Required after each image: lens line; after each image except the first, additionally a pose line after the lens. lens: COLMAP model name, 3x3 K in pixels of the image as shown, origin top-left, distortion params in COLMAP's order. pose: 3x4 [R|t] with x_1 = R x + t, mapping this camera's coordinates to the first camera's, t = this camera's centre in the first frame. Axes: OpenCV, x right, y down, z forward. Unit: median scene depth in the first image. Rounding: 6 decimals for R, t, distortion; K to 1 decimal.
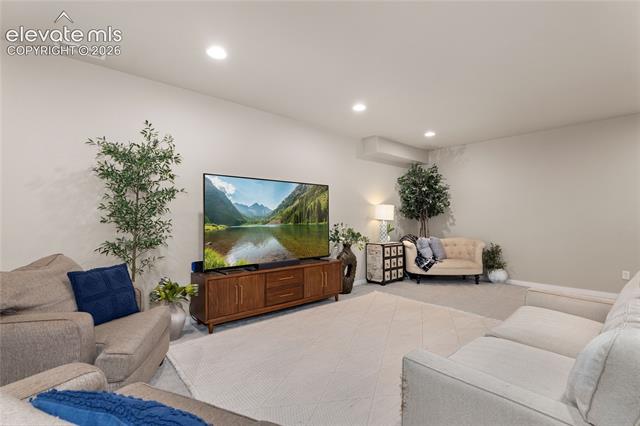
lens RADIAL K [[297.0, 0, 317.8], [0, 297.0, 214.1], [0, 0, 1]] dist [0.003302, 0.000300]
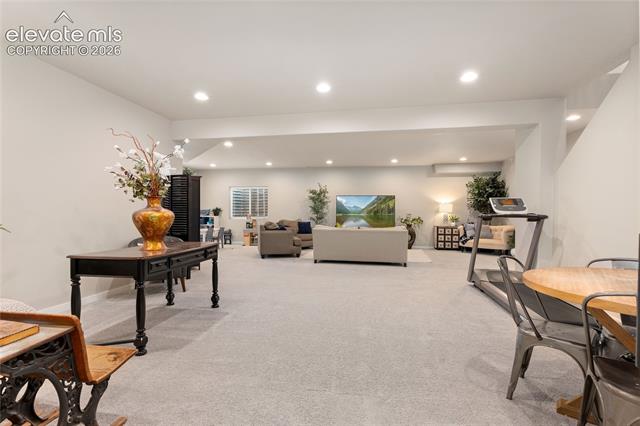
lens RADIAL K [[297.0, 0, 320.2], [0, 297.0, 212.9], [0, 0, 1]] dist [0.003302, 0.000300]
pose [[0.687053, 0.004189, -0.726595, 1.314596], [0.011039, 0.999808, 0.016203, -0.018705], [0.726524, -0.019153, 0.686875, -0.904311]]
